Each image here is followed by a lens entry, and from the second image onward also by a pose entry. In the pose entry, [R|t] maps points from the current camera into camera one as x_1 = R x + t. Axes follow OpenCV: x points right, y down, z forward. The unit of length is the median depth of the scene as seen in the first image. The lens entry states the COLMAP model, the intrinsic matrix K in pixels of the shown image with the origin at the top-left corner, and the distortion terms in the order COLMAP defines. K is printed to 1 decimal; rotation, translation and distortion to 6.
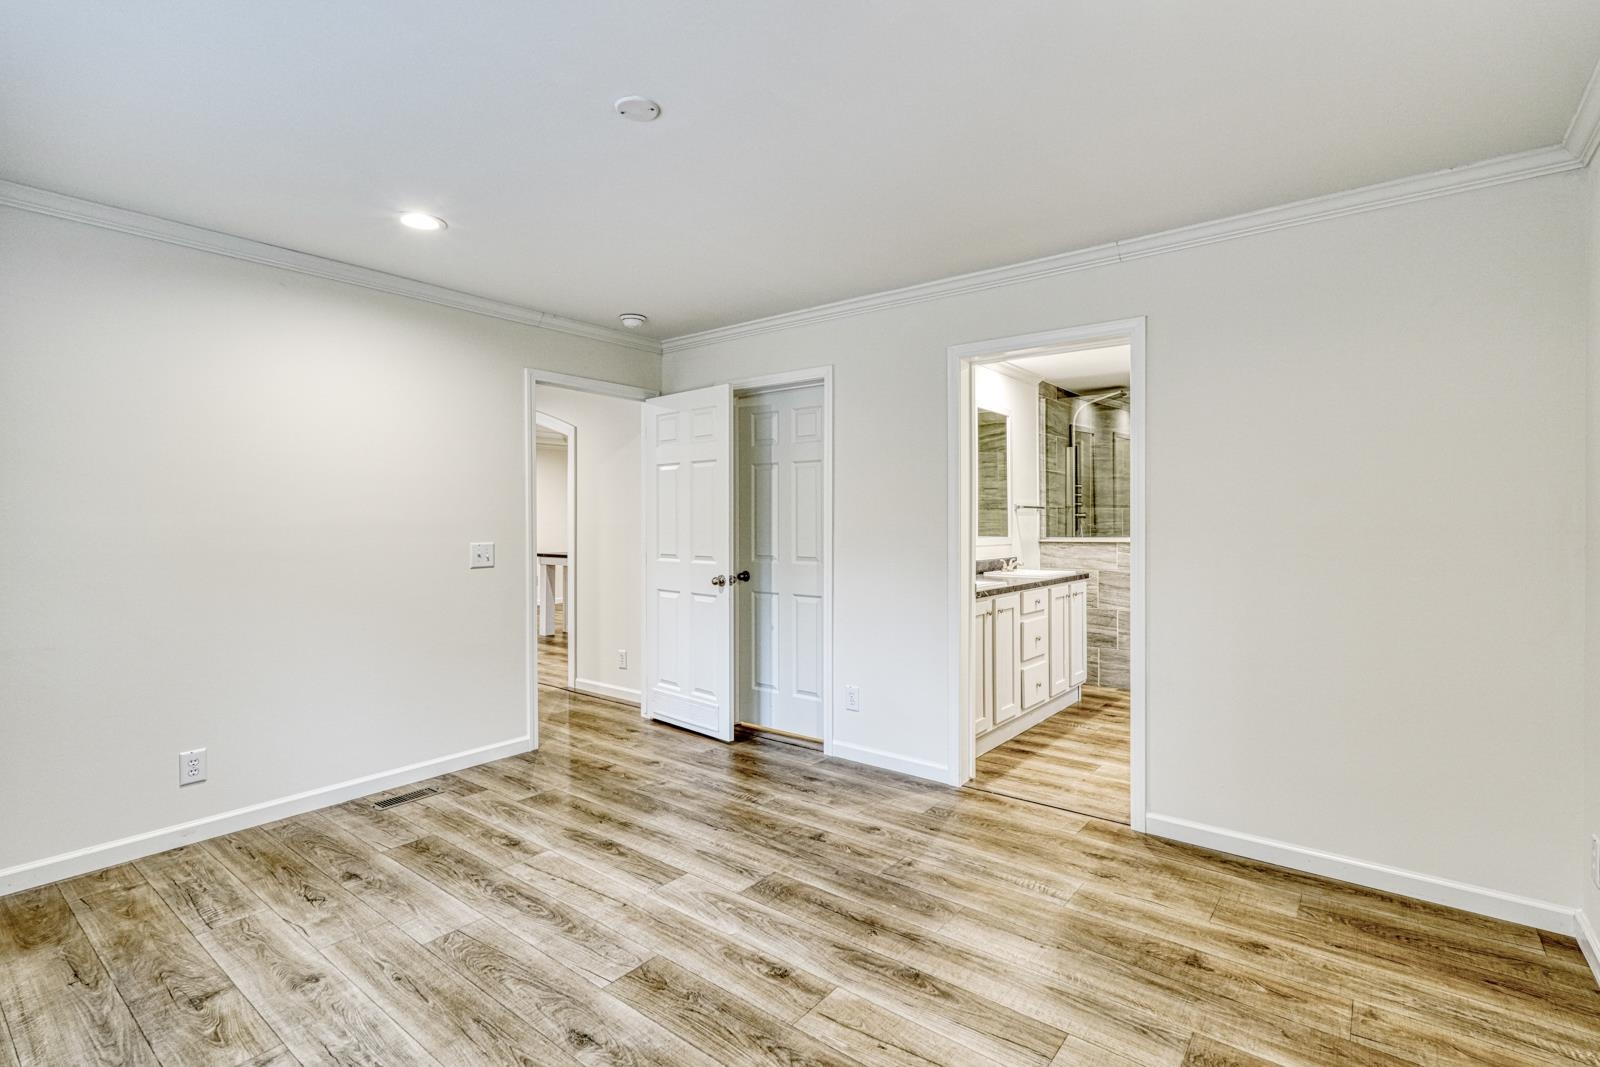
lens RADIAL K [[747.5, 0, 799.7], [0, 747.5, 489.5], [0, 0, 1]] dist [0.004676, 0.000323]
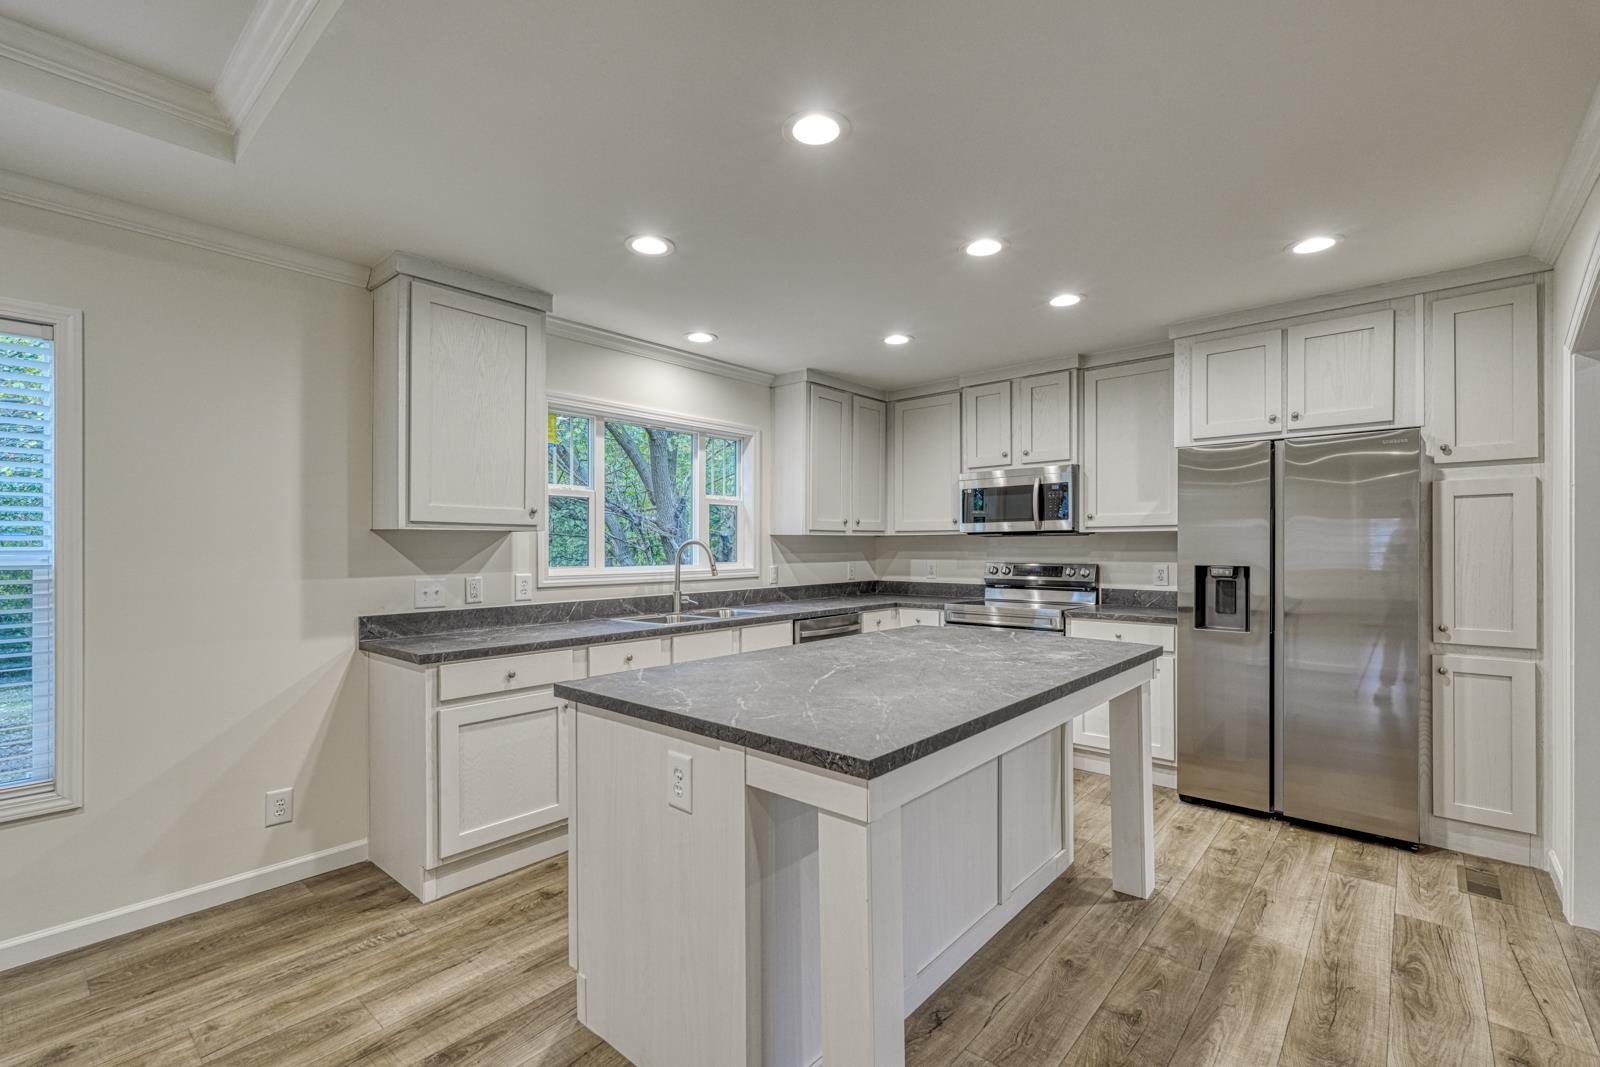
lens RADIAL K [[702.6, 0, 804.7], [0, 702.6, 513.8], [0, 0, 1]] dist [0.003045, 0.000210]
pose [[0.045857, 0.048145, 0.997787, -1.701980], [-0.036310, 0.998258, -0.046499, 0.055175], [-0.998288, -0.034098, 0.047526, 1.338538]]
